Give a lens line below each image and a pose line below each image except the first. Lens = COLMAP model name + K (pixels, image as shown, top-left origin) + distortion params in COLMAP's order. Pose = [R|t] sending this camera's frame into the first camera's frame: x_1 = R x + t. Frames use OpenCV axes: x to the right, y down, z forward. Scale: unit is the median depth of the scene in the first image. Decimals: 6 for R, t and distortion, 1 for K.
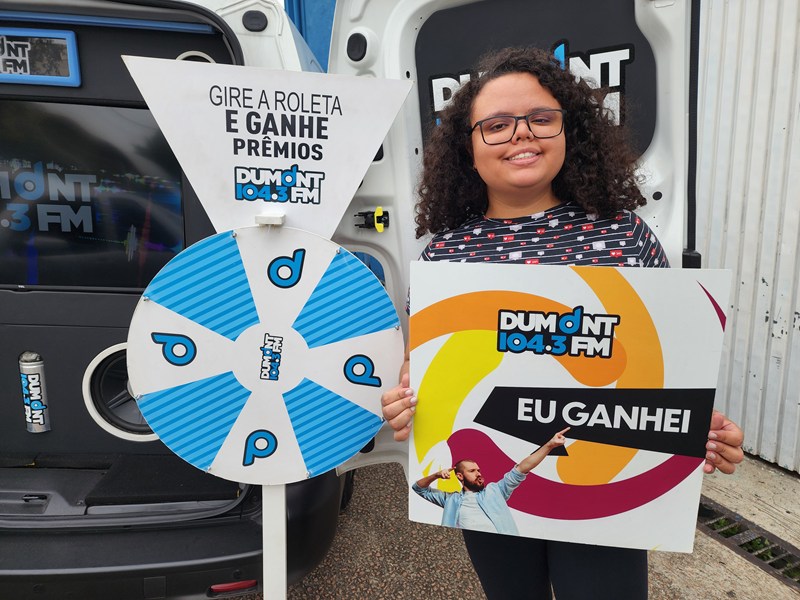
lens RADIAL K [[547.2, 0, 400.1], [0, 547.2, 299.6], [0, 0, 1]] dist [0.062242, -0.061637]
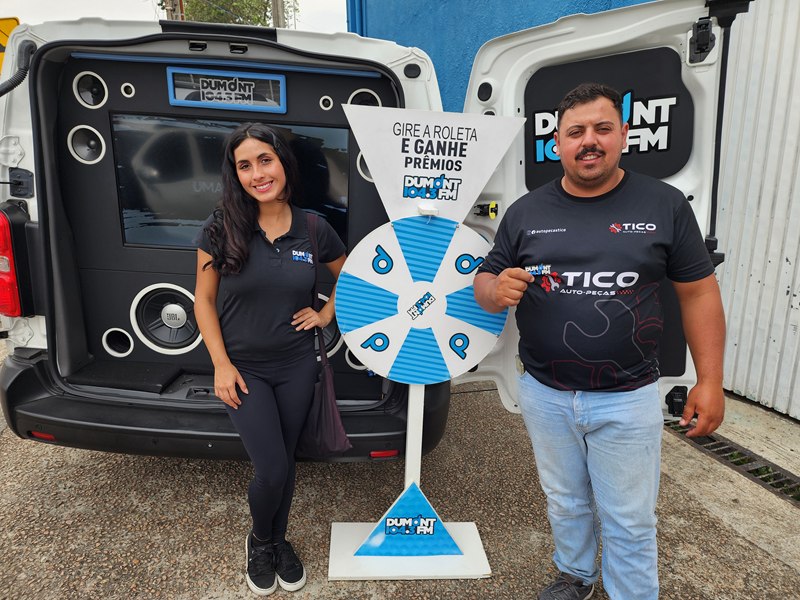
lens RADIAL K [[547.2, 0, 403.6], [0, 547.2, 307.6], [0, 0, 1]] dist [0.062242, -0.061637]
pose [[0.998103, 0.028773, -0.054429, -0.206472], [-0.025148, 0.997492, 0.066165, 0.022841], [0.056197, -0.064671, 0.996323, -0.528428]]
